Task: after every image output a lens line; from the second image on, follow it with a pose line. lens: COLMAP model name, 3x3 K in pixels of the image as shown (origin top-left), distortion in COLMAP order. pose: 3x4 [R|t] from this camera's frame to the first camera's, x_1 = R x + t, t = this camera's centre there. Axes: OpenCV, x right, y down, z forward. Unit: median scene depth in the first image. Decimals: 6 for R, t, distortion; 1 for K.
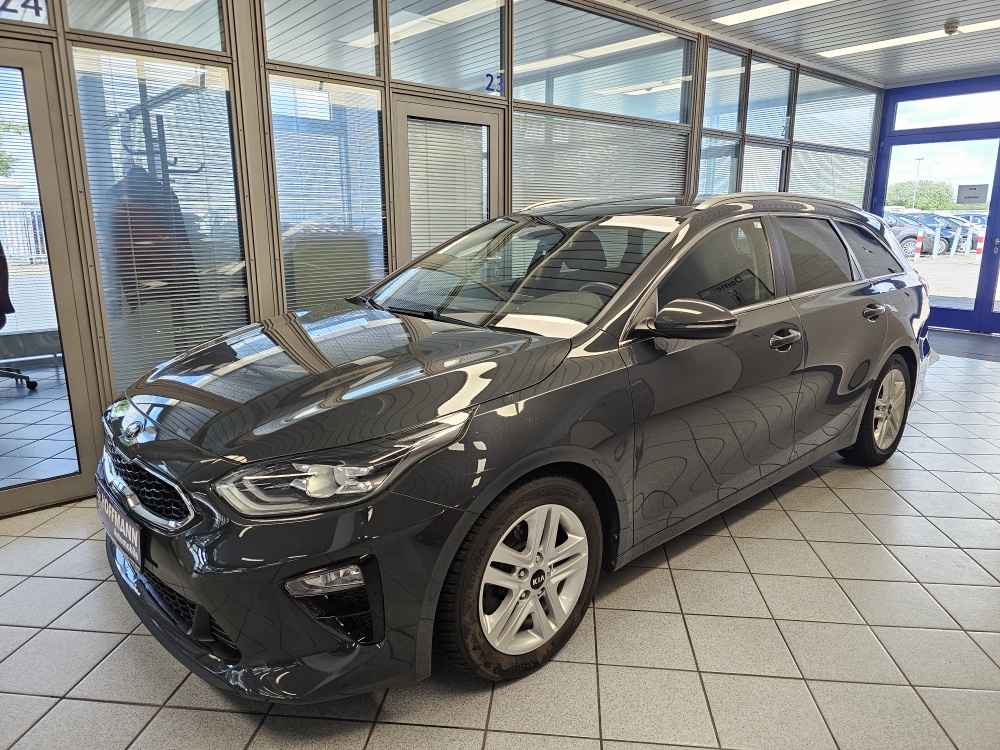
lens RADIAL K [[678.0, 0, 506.6], [0, 678.0, 383.2], [0, 0, 1]] dist [0.049780, -0.042043]
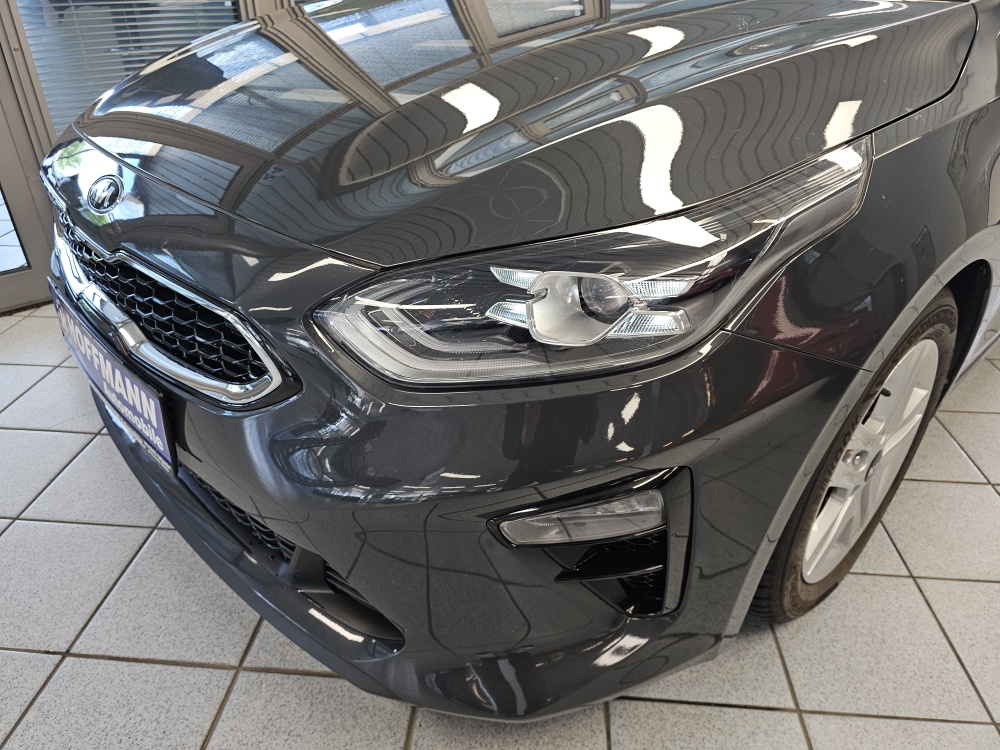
lens RADIAL K [[678.0, 0, 506.6], [0, 678.0, 383.2], [0, 0, 1]] dist [0.049780, -0.042043]
pose [[0.999319, -0.007351, 0.036164, -0.279467], [-0.004066, 0.952069, 0.305858, 0.047414], [-0.036679, -0.305796, 0.951390, 0.485196]]
